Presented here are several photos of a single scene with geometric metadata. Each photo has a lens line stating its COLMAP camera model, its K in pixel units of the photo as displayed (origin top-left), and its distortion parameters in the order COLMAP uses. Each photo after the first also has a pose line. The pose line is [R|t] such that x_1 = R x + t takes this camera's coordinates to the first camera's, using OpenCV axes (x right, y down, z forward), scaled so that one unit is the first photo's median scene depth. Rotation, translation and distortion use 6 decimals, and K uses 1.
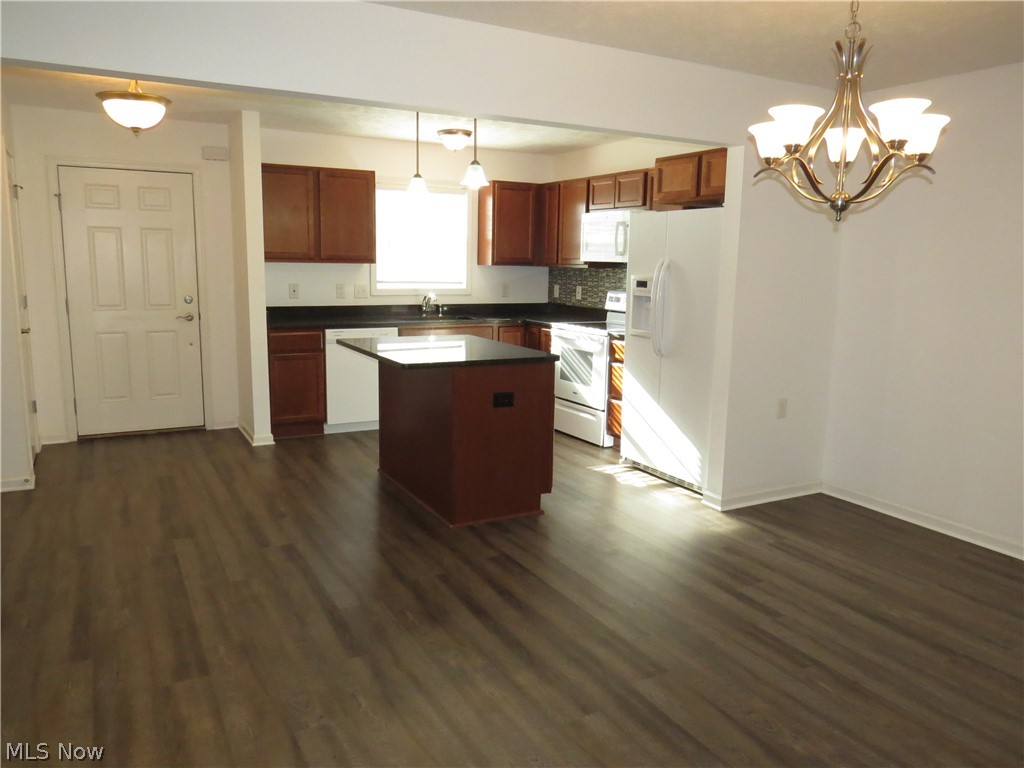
lens RADIAL K [[756.5, 0, 521.3], [0, 756.5, 383.3], [0, 0, 1]] dist [-0.009370, -0.003314]
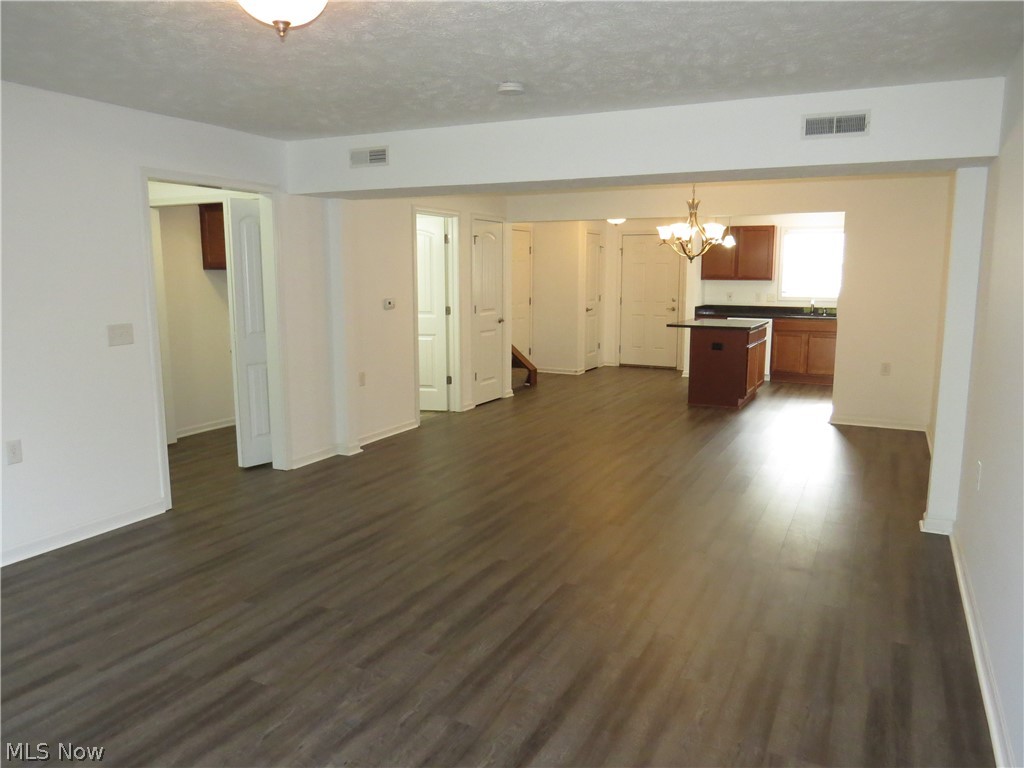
lens RADIAL K [[756.5, 0, 515.2], [0, 756.5, 381.8], [0, 0, 1]] dist [-0.009370, -0.003314]
pose [[0.571863, 0.100266, -0.814199, 0.908242], [-0.121659, 0.991893, 0.036700, 0.073667], [0.811278, 0.078067, 0.579425, -0.417709]]
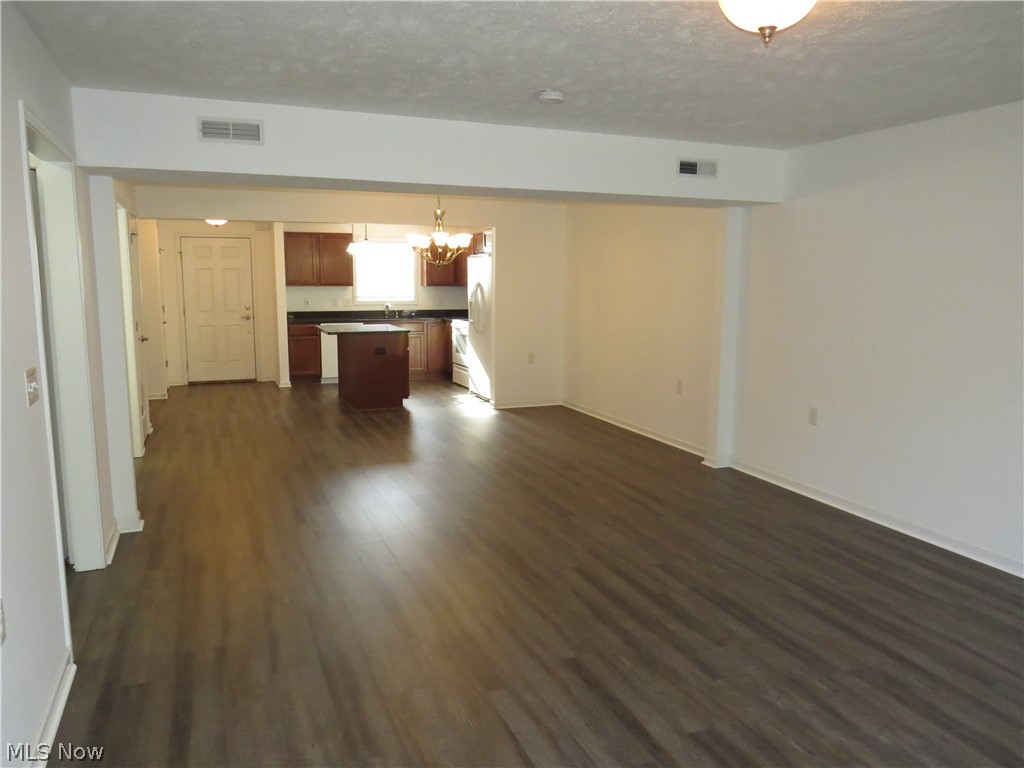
lens RADIAL K [[756.5, 0, 517.1], [0, 756.5, 380.4], [0, 0, 1]] dist [-0.009370, -0.003314]
pose [[0.992677, 0.001287, -0.120788, 0.412082], [-0.004627, 0.999615, -0.027373, 0.108093], [0.120707, 0.027731, 0.992301, -0.699173]]
